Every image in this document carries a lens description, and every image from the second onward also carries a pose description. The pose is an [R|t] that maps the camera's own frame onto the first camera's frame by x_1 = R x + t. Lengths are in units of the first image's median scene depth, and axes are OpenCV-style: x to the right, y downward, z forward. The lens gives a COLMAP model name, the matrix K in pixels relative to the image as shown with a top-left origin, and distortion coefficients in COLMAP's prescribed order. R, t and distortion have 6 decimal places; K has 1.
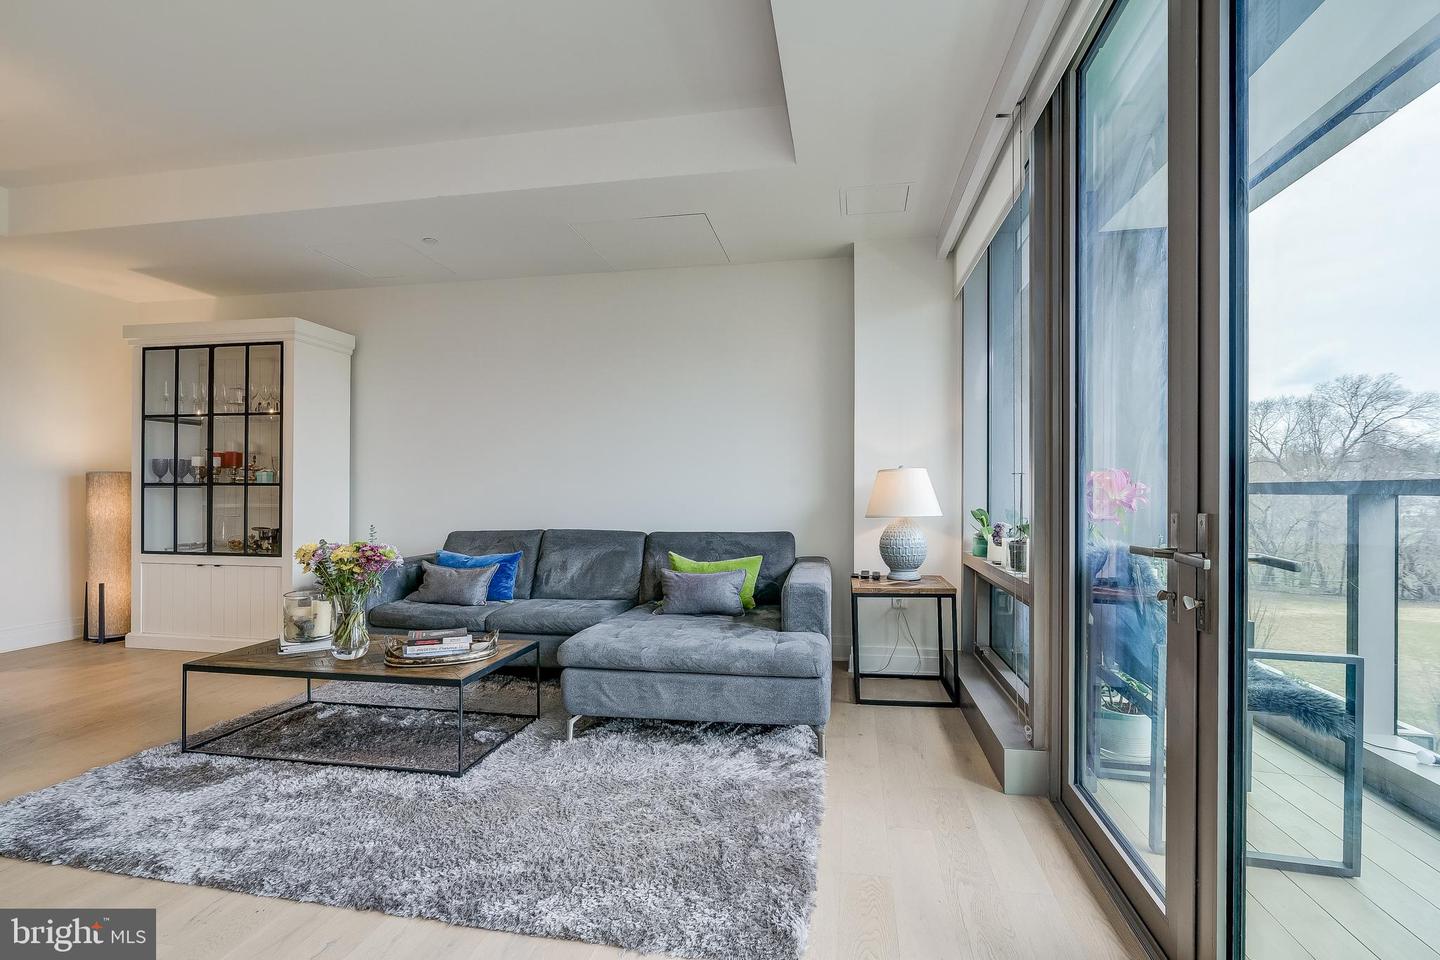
lens RADIAL K [[670.6, 0, 715.9], [0, 670.6, 488.3], [0, 0, 1]] dist [-0.001147, -0.000010]
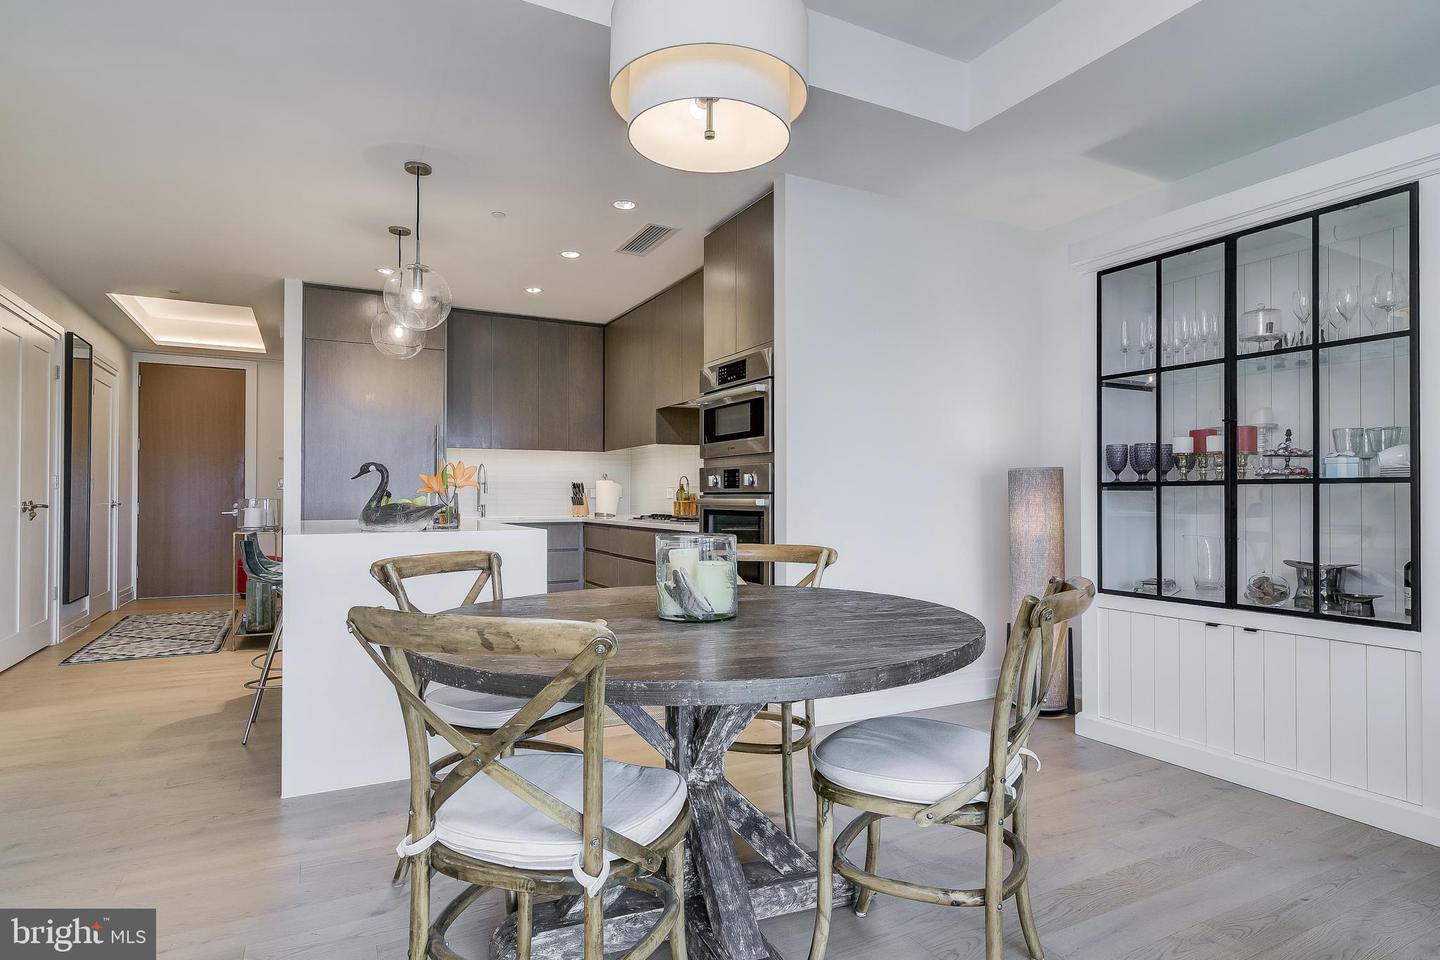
lens RADIAL K [[781.6, 0, 720.0], [0, 781.6, 480.0], [0, 0, 1]] dist [0.000188, -0.000012]
pose [[0.625371, -0.019587, -0.780082, -0.520780], [0.005608, 0.999772, -0.020608, 0.002994], [0.780308, 0.008513, 0.625338, 0.258540]]
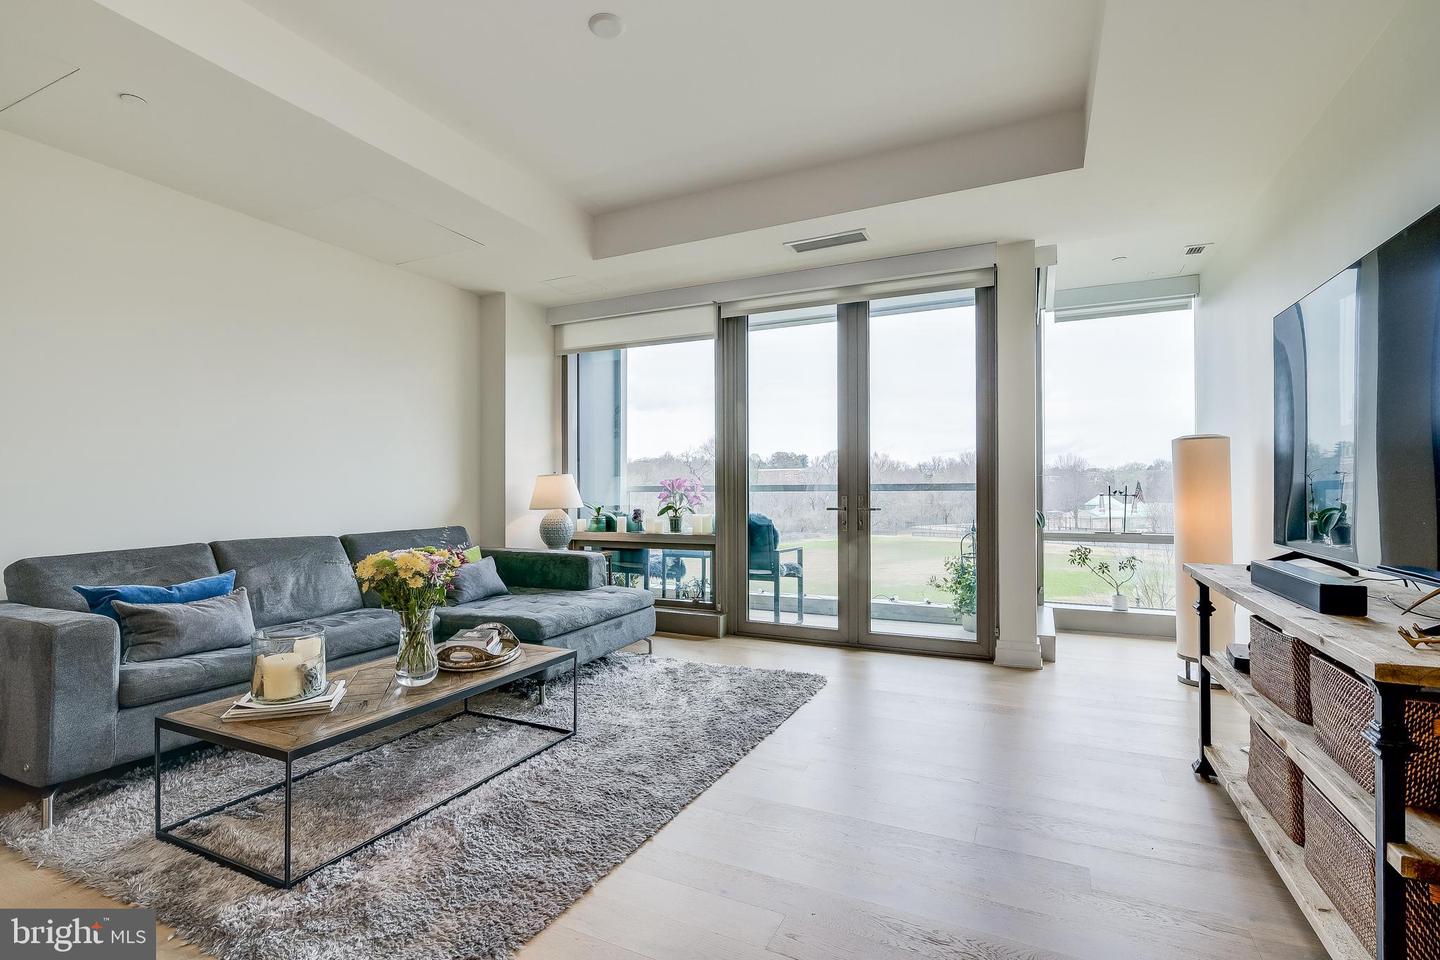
lens RADIAL K [[675.5, 0, 720.7], [0, 675.5, 493.6], [0, 0, 1]] dist [-0.005229, -0.000088]
pose [[0.243633, -0.004406, 0.969858, -0.816626], [0.000916, 0.999990, 0.004313, 0.004961], [-0.969867, -0.000163, 0.243634, 0.264680]]
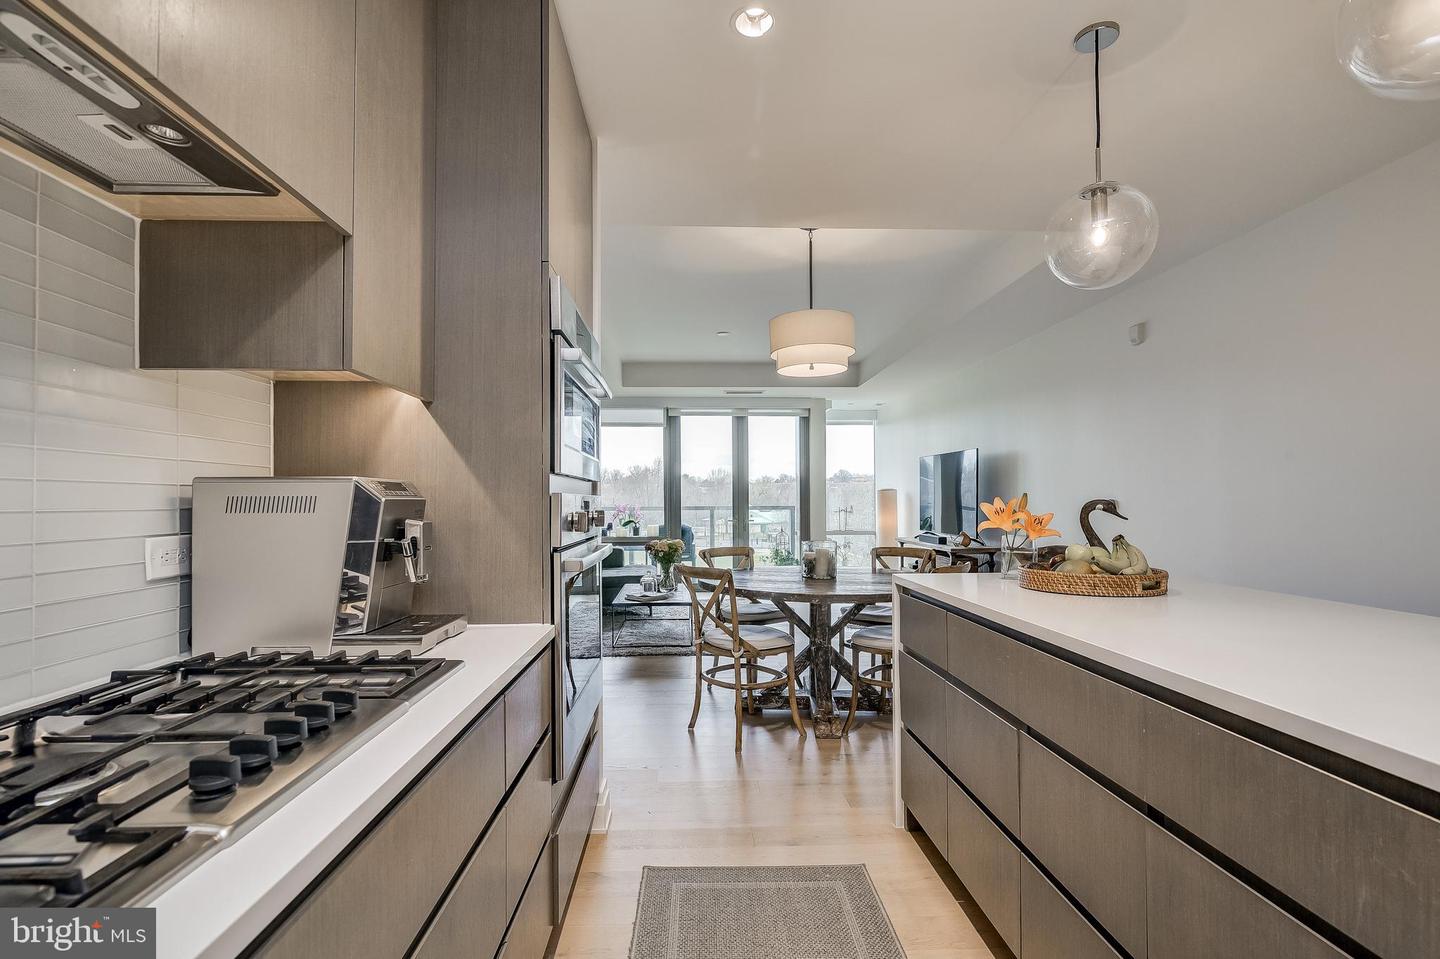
lens RADIAL K [[675.5, 0, 720.7], [0, 675.5, 493.1], [0, 0, 1]] dist [-0.005229, -0.000088]
pose [[-0.238321, 0.010320, 0.971132, -1.696254], [0.001785, 0.999947, -0.010188, -0.028809], [-0.971185, -0.000694, -0.238327, 0.848119]]
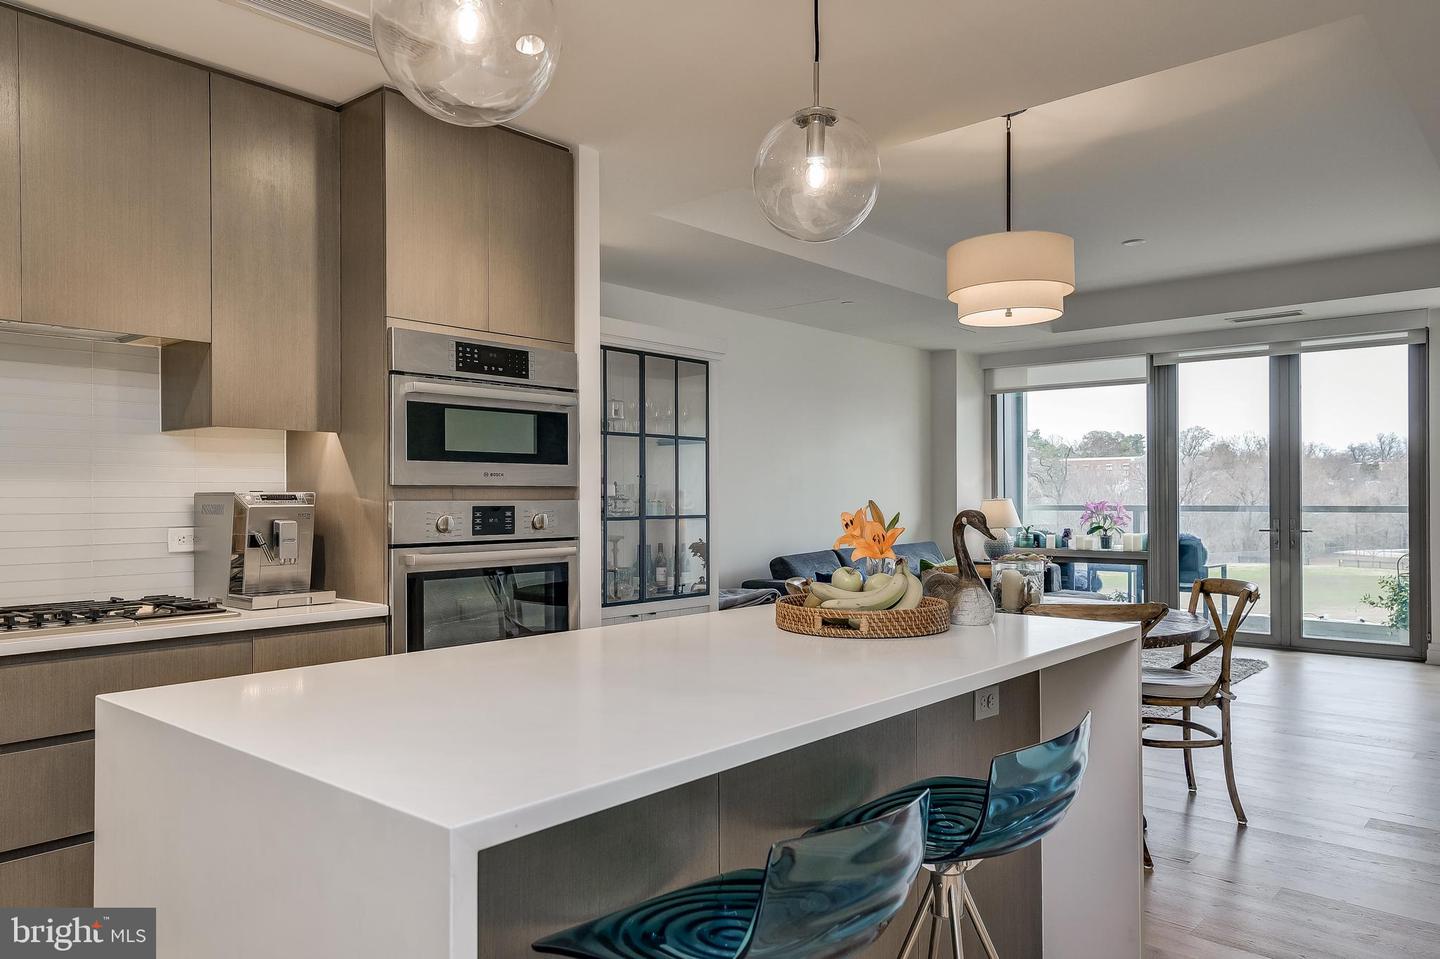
lens RADIAL K [[988.4, 0, 713.8], [0, 988.4, 495.1], [0, 0, 1]] dist [0.036419, 0.002406]
pose [[0.501951, -0.004018, 0.864887, -1.796402], [0.003558, 0.999990, 0.002581, -0.037887], [-0.864889, 0.001782, 0.501960, 0.304181]]
